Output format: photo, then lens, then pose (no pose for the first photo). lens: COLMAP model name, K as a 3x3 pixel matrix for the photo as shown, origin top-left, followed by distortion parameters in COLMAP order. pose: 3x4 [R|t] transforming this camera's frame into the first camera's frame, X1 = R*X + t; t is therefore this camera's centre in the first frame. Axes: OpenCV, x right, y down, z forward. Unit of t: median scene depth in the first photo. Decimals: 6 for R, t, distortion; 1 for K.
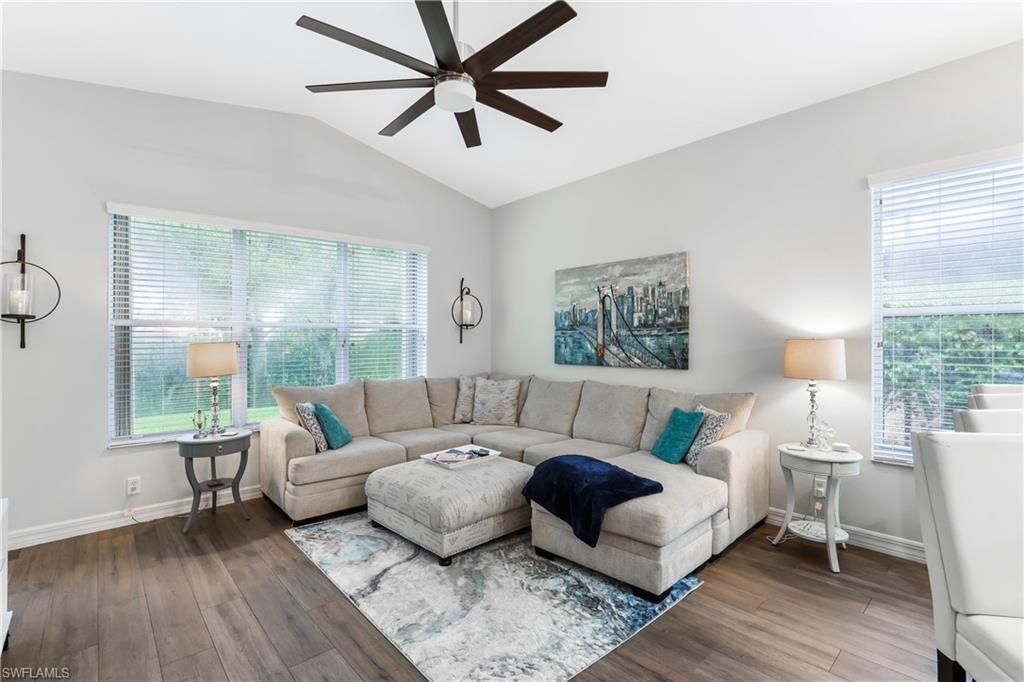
lens RADIAL K [[473.9, 0, 515.1], [0, 473.9, 335.8], [0, 0, 1]] dist [-0.036642, -0.000041]
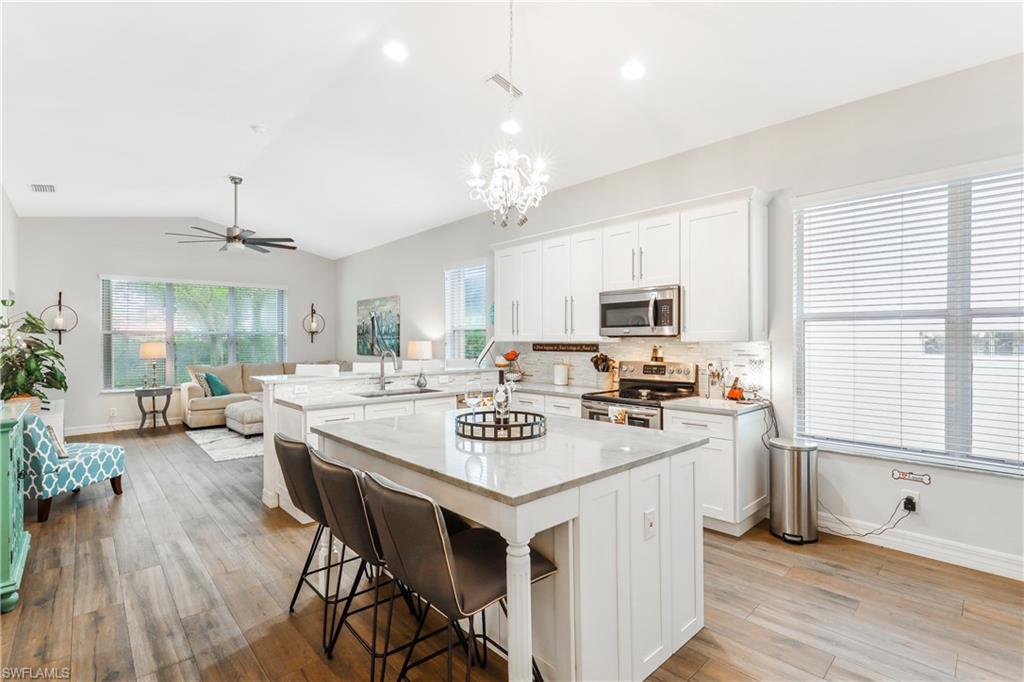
lens RADIAL K [[473.9, 0, 511.8], [0, 473.9, 339.3], [0, 0, 1]] dist [-0.036642, -0.000041]
pose [[0.999725, 0.000134, 0.023462, 0.860788], [-0.000259, 0.999986, 0.005342, -0.010247], [-0.023461, -0.005347, 0.999710, -1.045373]]
